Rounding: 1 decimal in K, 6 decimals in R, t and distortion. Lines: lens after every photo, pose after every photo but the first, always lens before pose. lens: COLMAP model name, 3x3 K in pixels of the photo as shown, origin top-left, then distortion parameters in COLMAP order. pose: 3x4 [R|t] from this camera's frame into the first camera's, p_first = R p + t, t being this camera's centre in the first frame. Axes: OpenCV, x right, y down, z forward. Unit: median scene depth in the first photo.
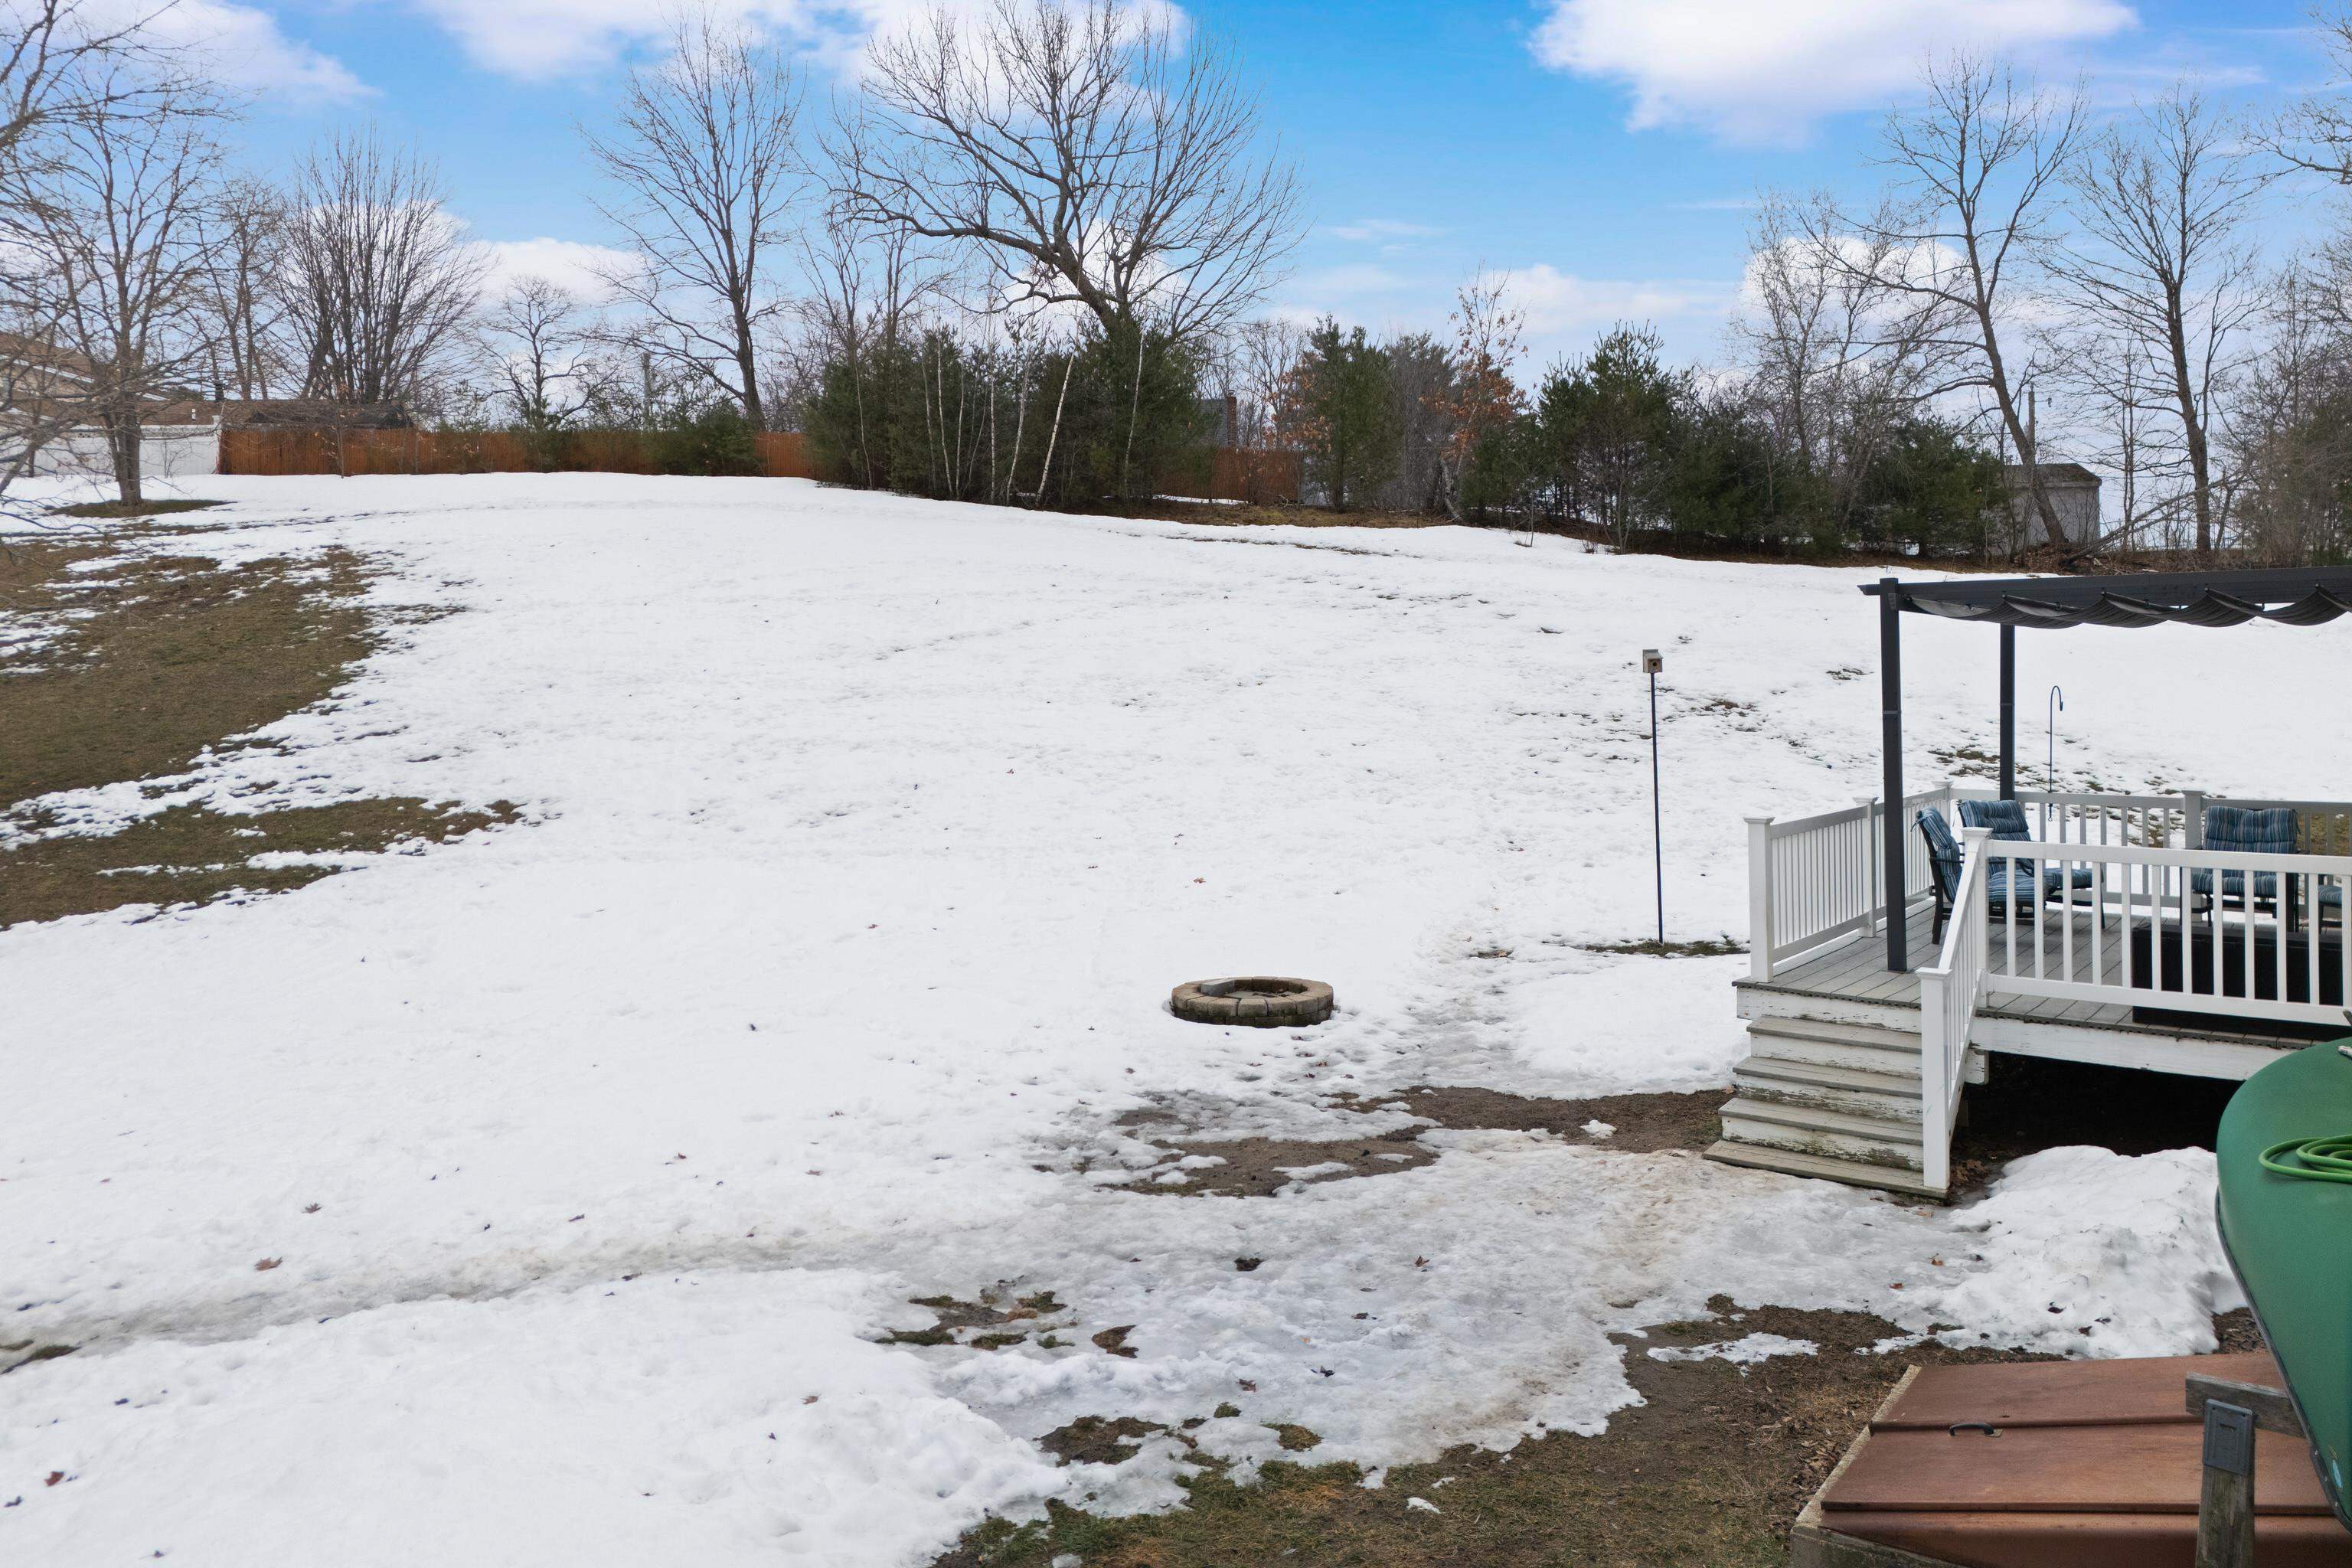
lens RADIAL K [[1725.0, 0, 1218.4], [0, 1725.0, 673.4], [0, 0, 1]] dist [0.046050, -0.040001]
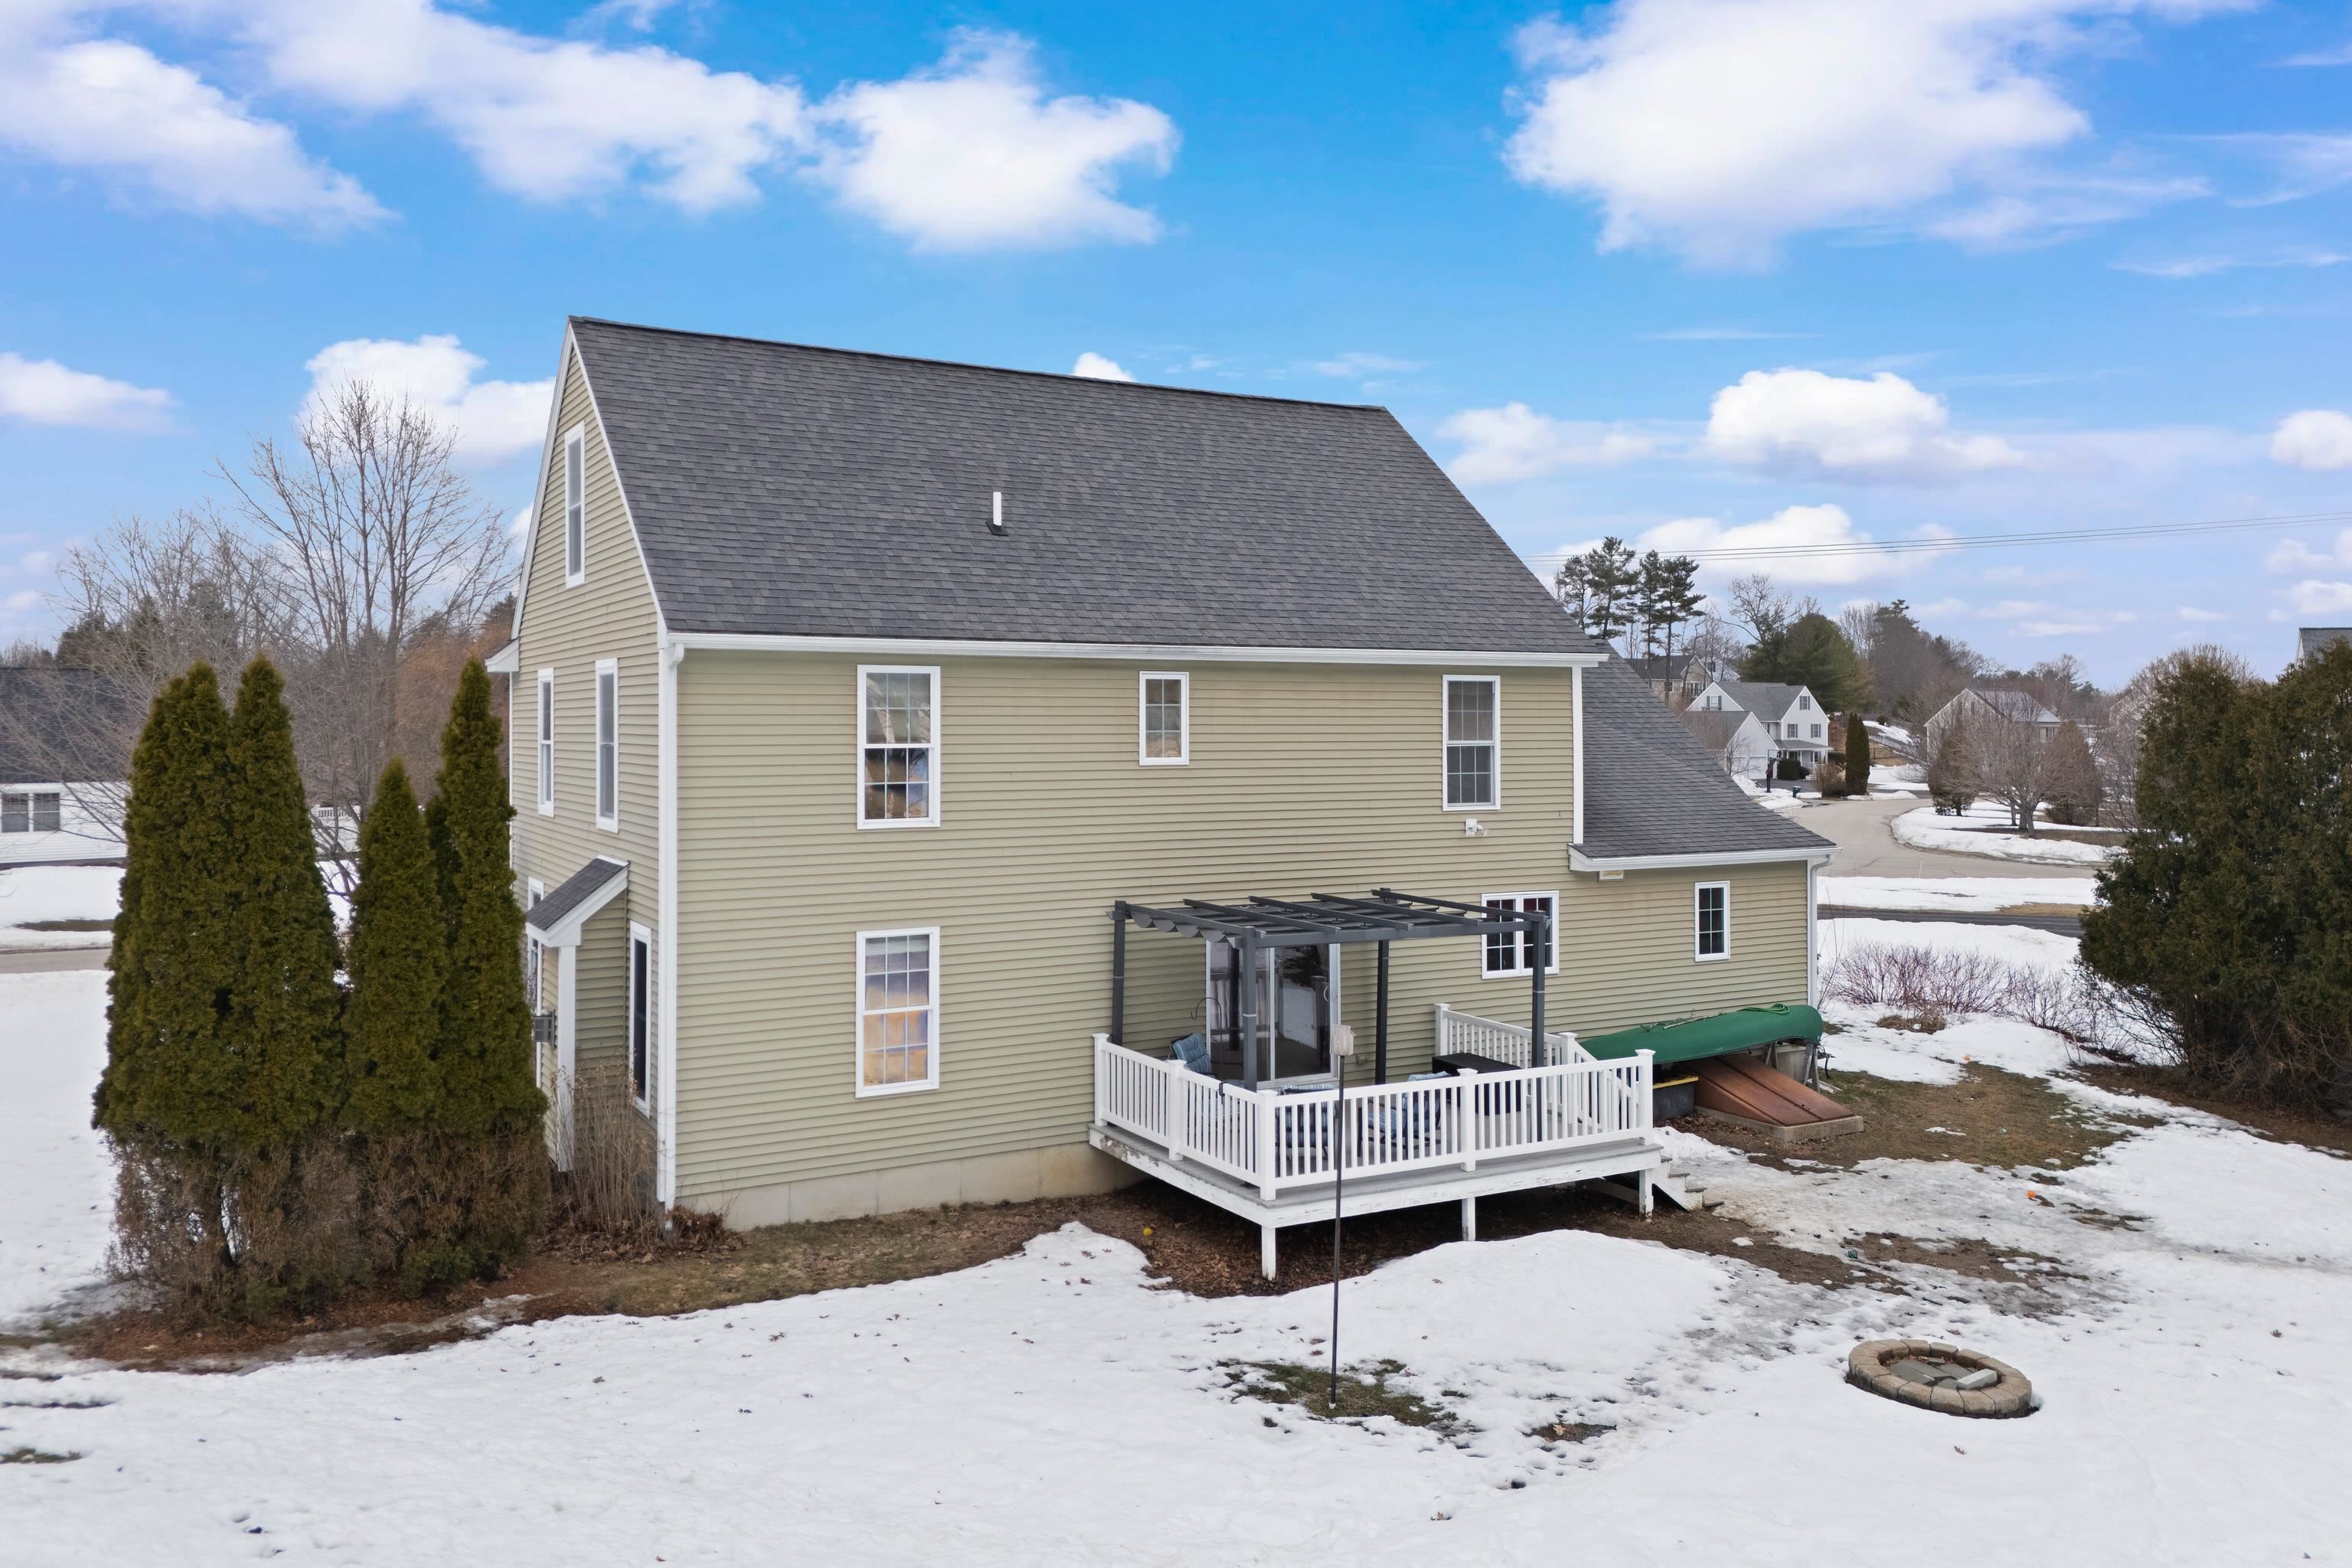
lens RADIAL K [[1786.1, 0, 1169.6], [0, 1786.1, 730.2], [0, 0, 1]] dist [0.044067, -0.001845]
pose [[-0.900668, 0.002167, 0.434503, -0.018784], [-0.002890, 0.999936, -0.010978, -0.096722], [-0.434499, -0.011144, -0.900603, 1.276759]]
